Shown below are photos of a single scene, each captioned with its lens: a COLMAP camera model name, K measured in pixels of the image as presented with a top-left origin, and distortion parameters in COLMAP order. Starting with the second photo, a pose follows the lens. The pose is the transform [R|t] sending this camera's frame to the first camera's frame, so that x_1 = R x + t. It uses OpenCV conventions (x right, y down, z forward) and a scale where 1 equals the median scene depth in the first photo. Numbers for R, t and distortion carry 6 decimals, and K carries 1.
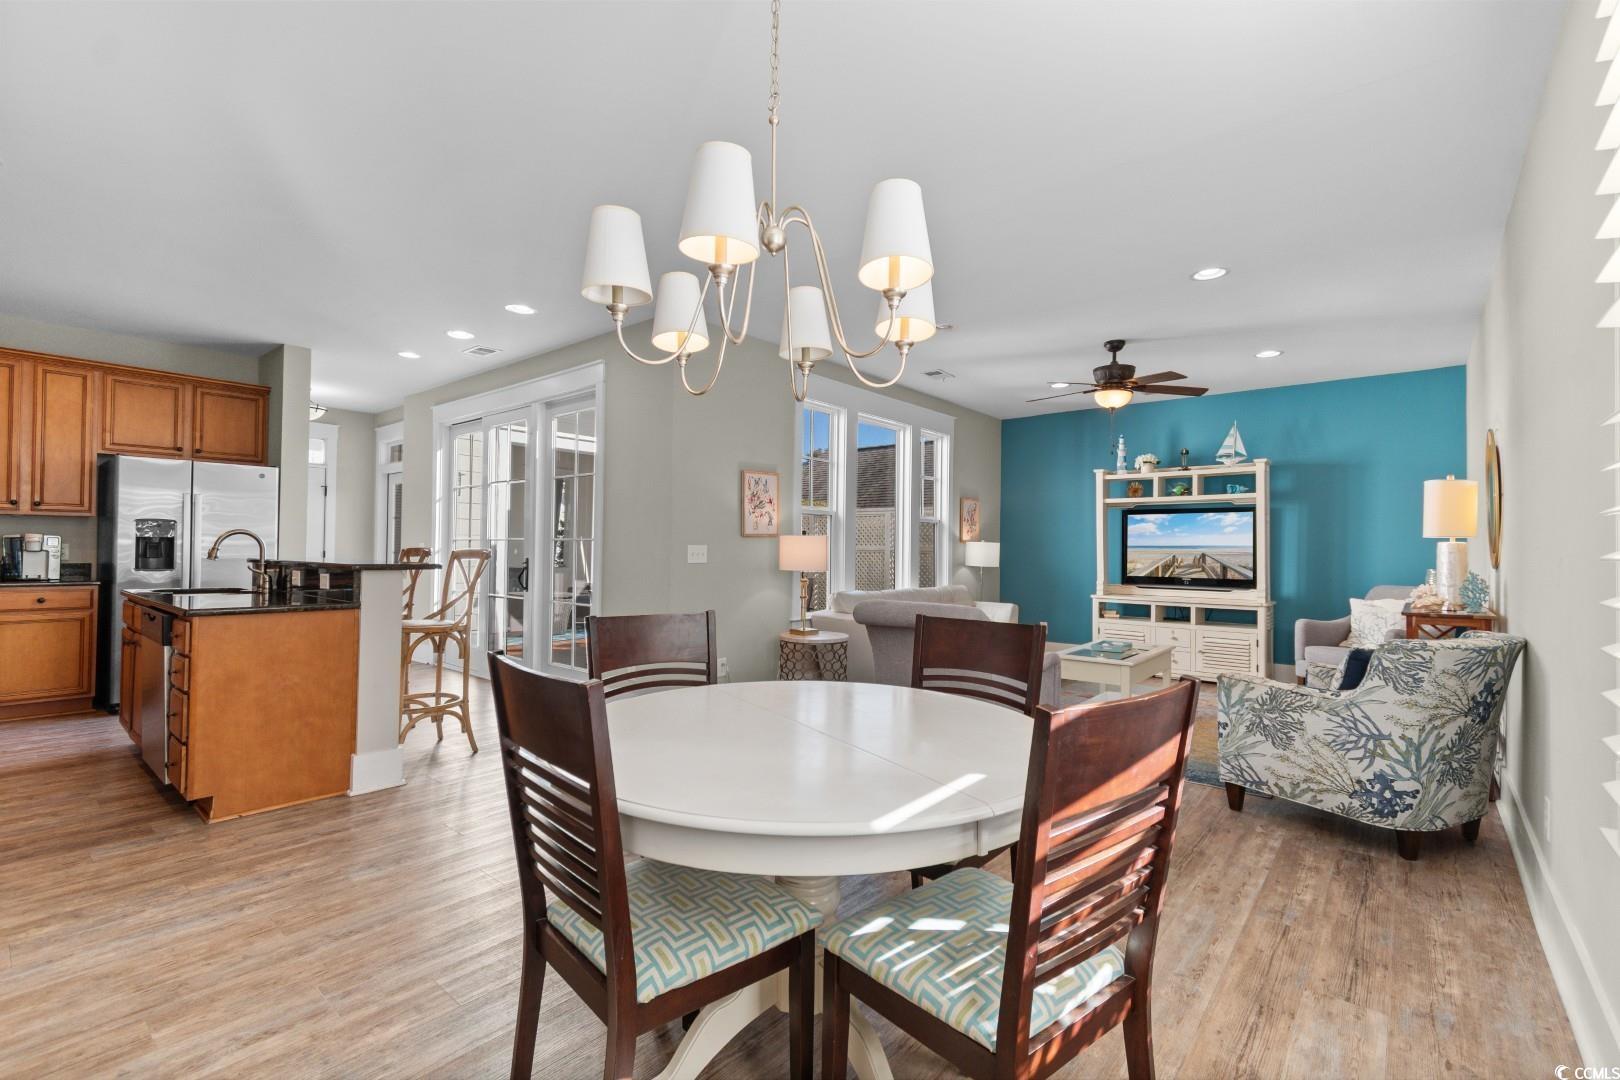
lens RADIAL K [[707.4, 0, 810.5], [0, 707.4, 536.4], [0, 0, 1]] dist [0.001227, -0.000341]
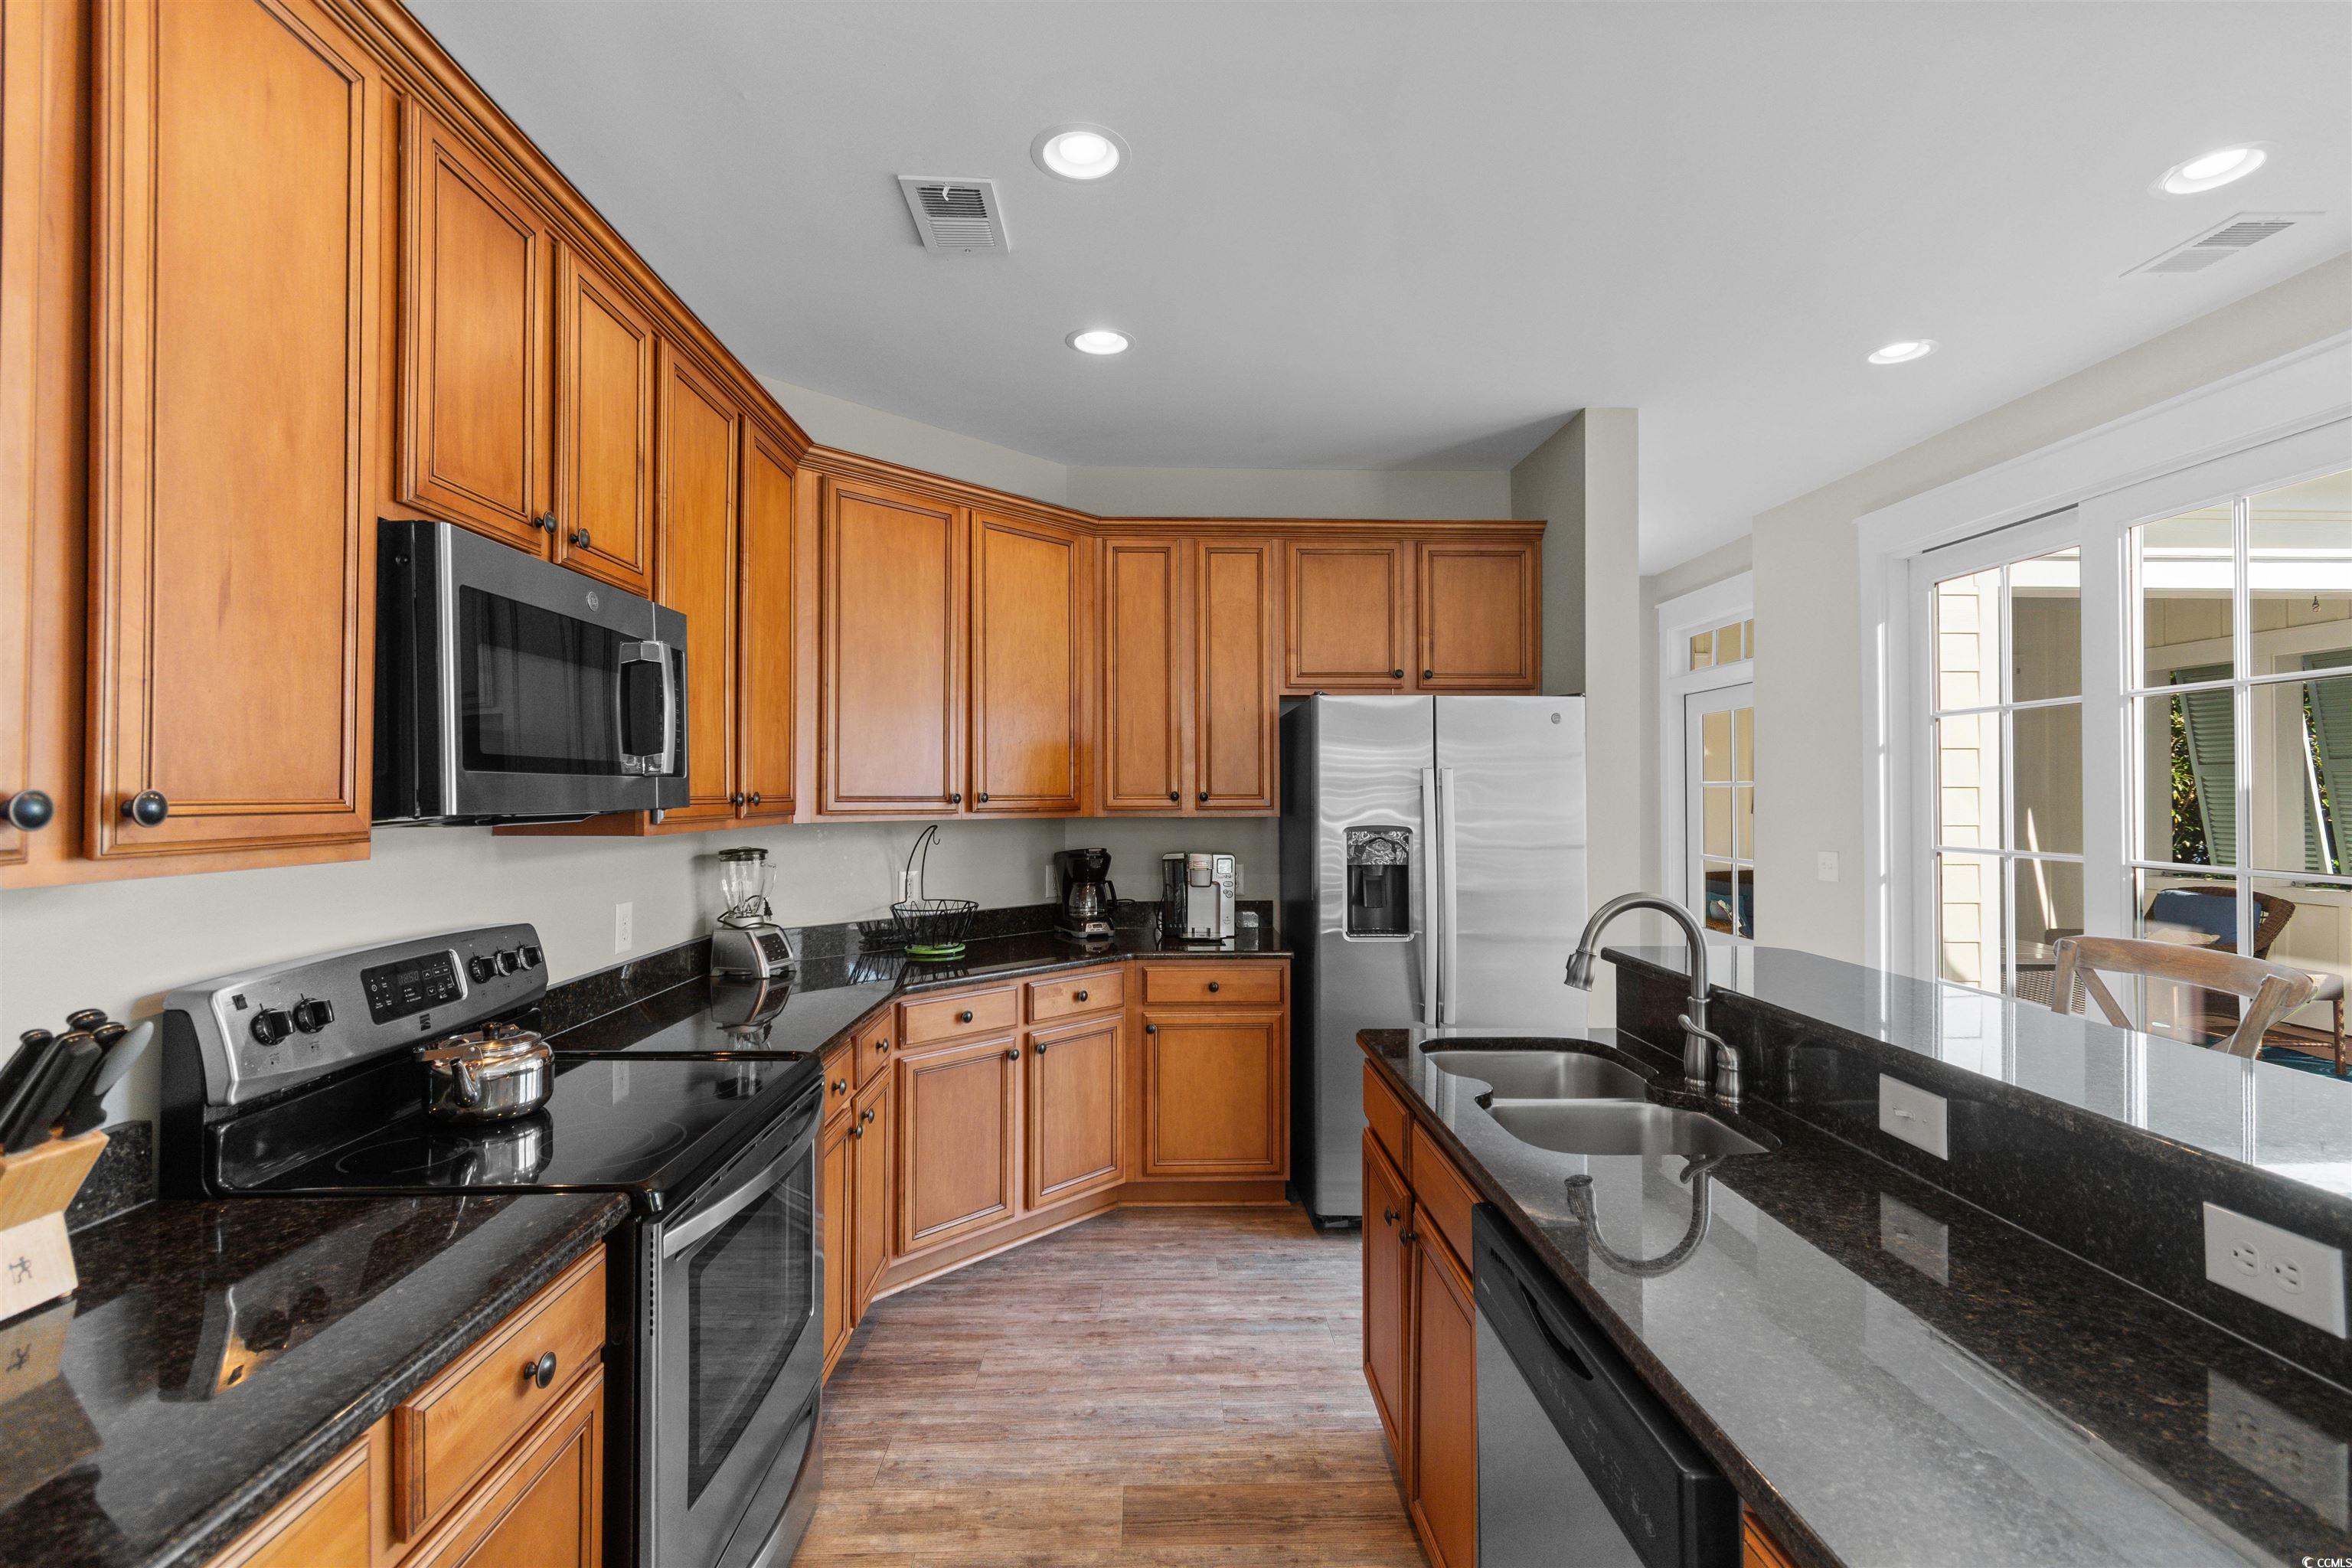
lens RADIAL K [[1059.7, 0, 1189.2], [0, 1059.7, 781.8], [0, 0, 1]] dist [0.002585, 0.000202]
pose [[0.670490, -0.020378, -0.741638, -0.452059], [0.020449, 0.999751, -0.008983, -0.046069], [0.741637, -0.009143, 0.670740, 0.406849]]
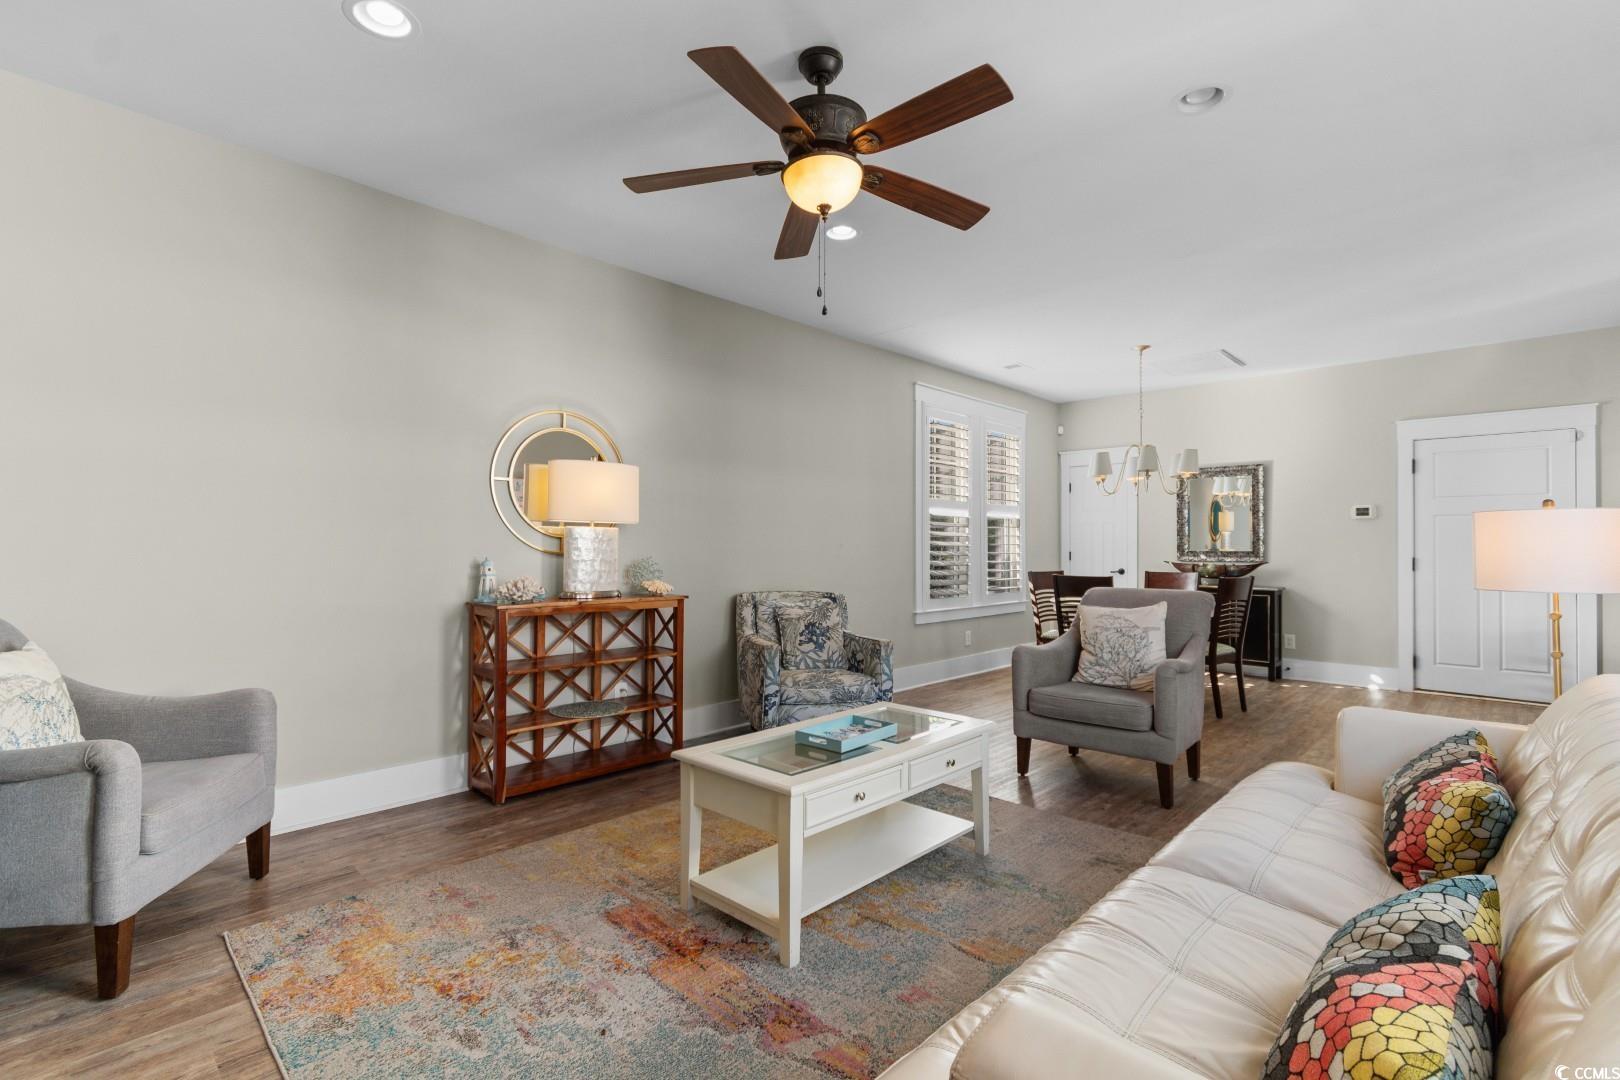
lens RADIAL K [[743.4, 0, 810.0], [0, 743.4, 540.0], [0, 0, 1]] dist [0.001832, 0.000727]
pose [[-0.998005, -0.014170, 0.061522, 0.393907], [-0.015945, 0.999468, -0.028456, 0.035128], [-0.061086, -0.029380, -0.997700, 1.414220]]
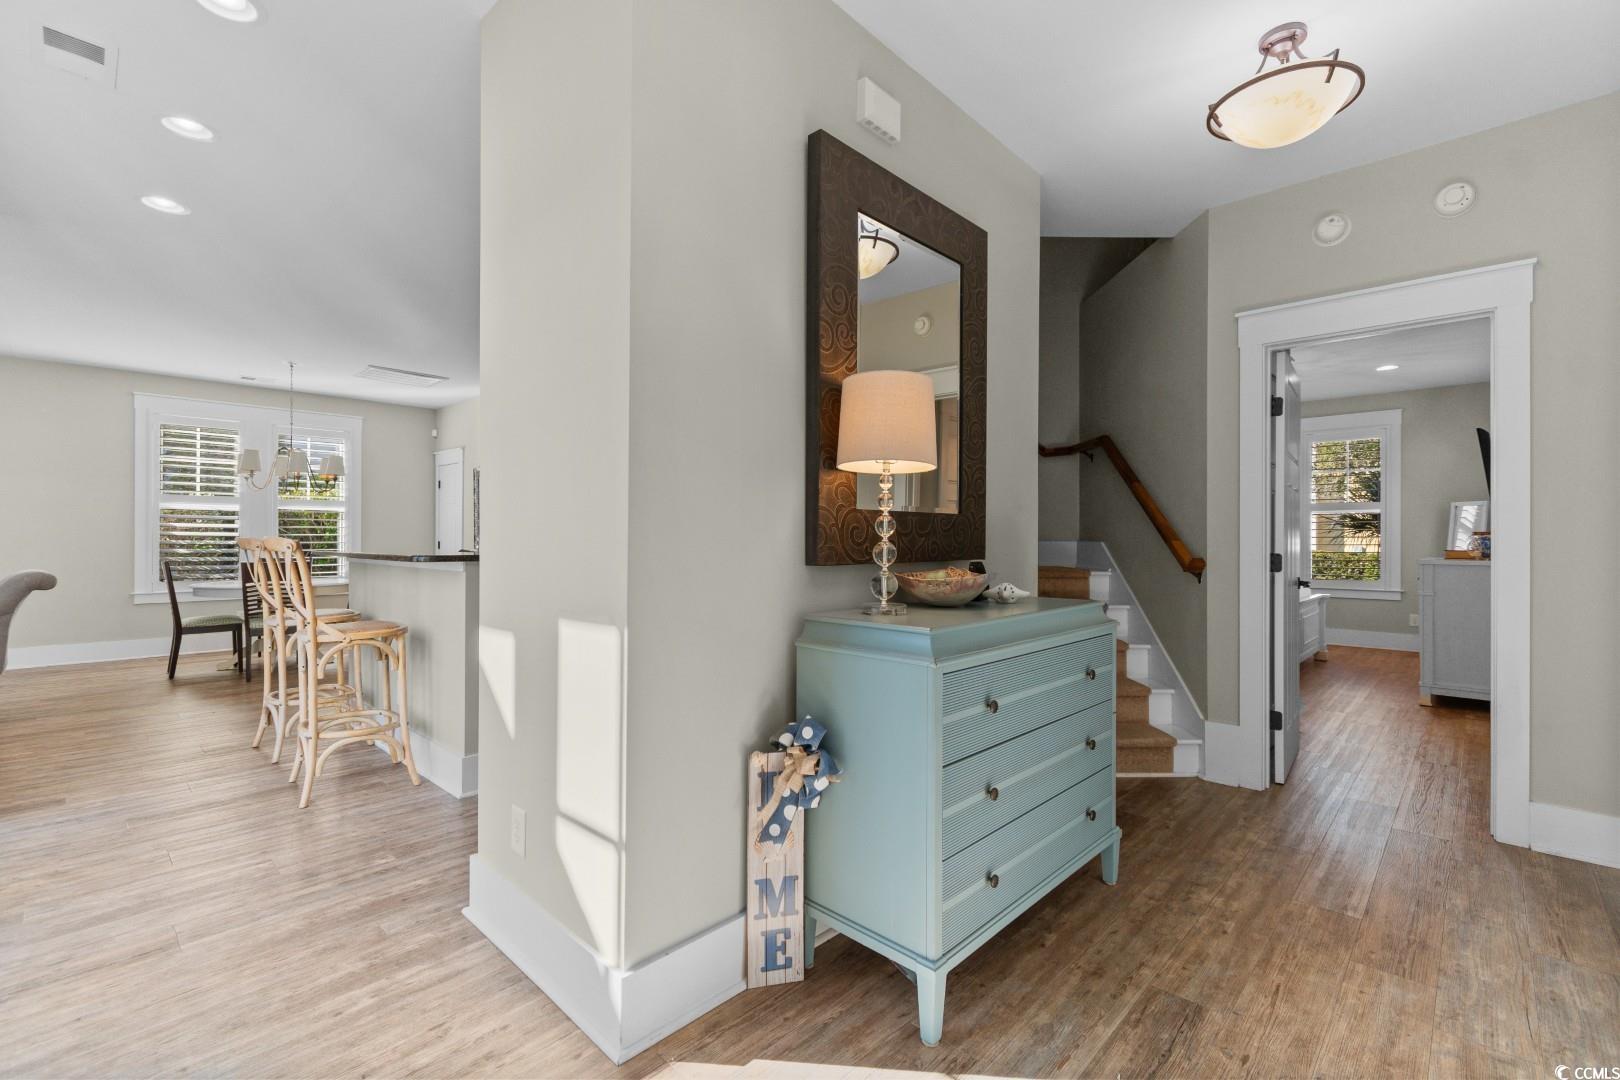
lens RADIAL K [[707.4, 0, 810.5], [0, 707.4, 536.4], [0, 0, 1]] dist [0.001227, -0.000341]
pose [[-0.998289, -0.012862, 0.057042, -0.936669], [-0.014062, 0.999687, -0.020689, 0.019116], [-0.056758, -0.021456, -0.998157, 1.426486]]
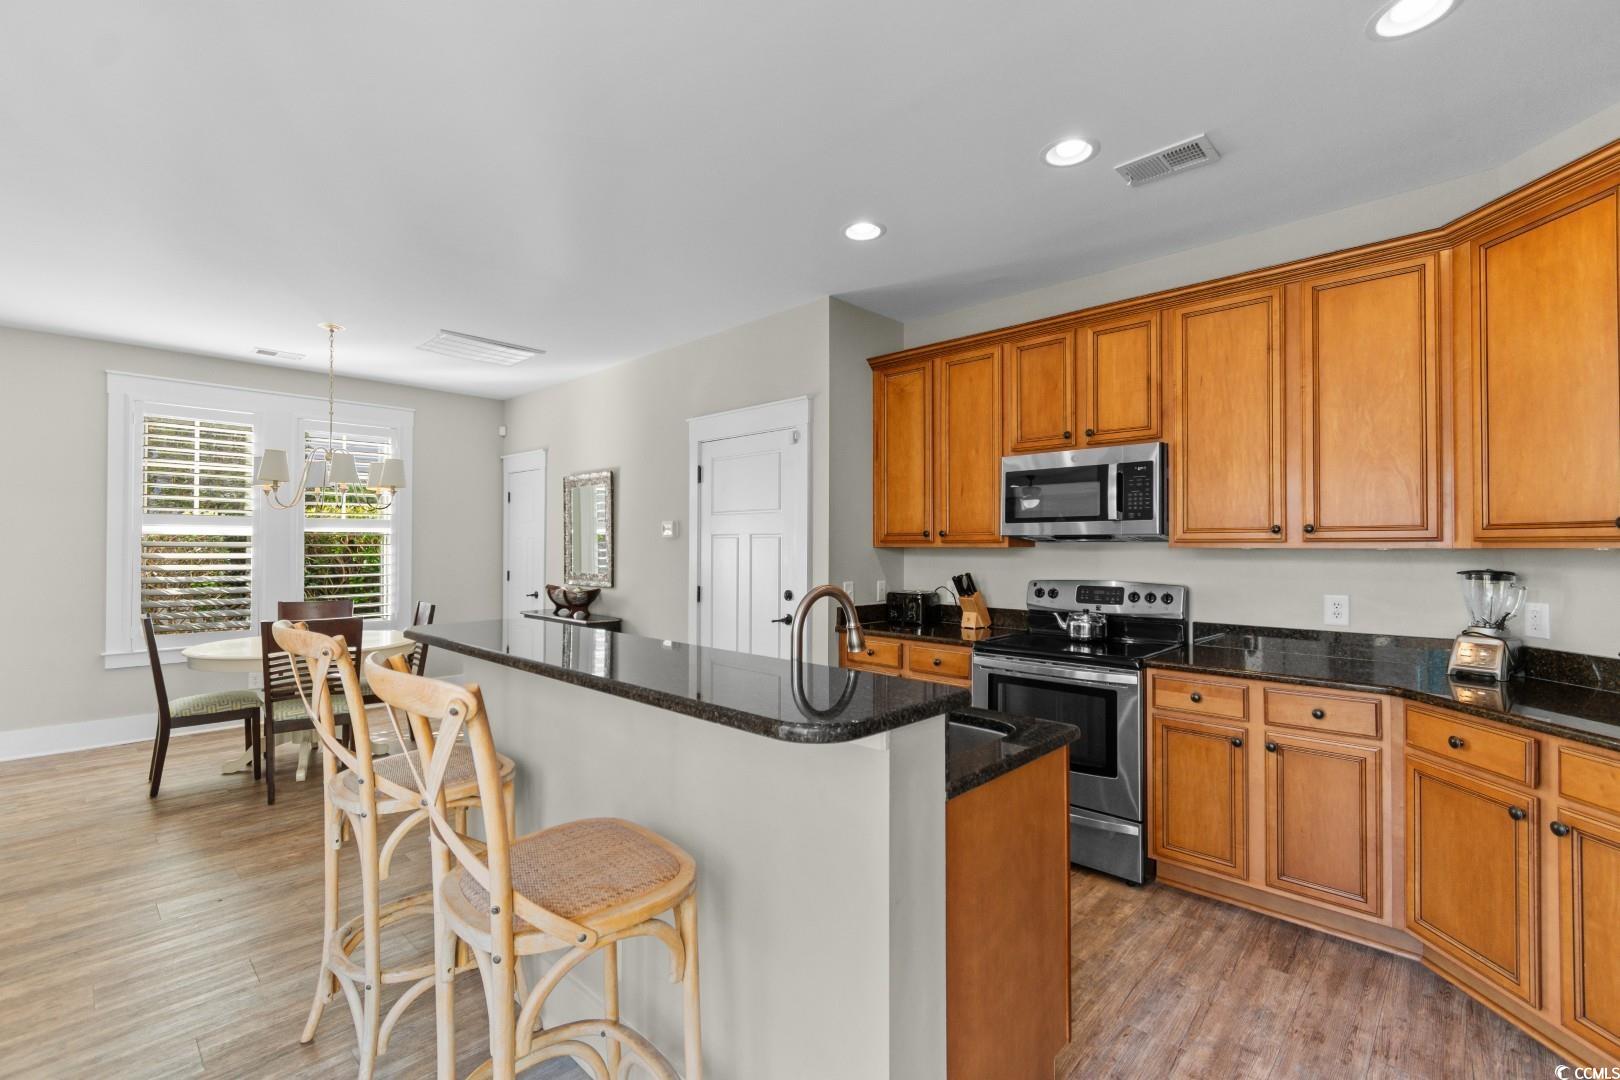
lens RADIAL K [[729.9, 0, 819.1], [0, 729.9, 538.5], [0, 0, 1]] dist [0.002585, 0.000202]
pose [[-0.997898, -0.014961, 0.063047, -0.643290], [-0.016785, 0.999453, -0.028504, -0.019167], [-0.062586, -0.029502, -0.997603, 1.127938]]
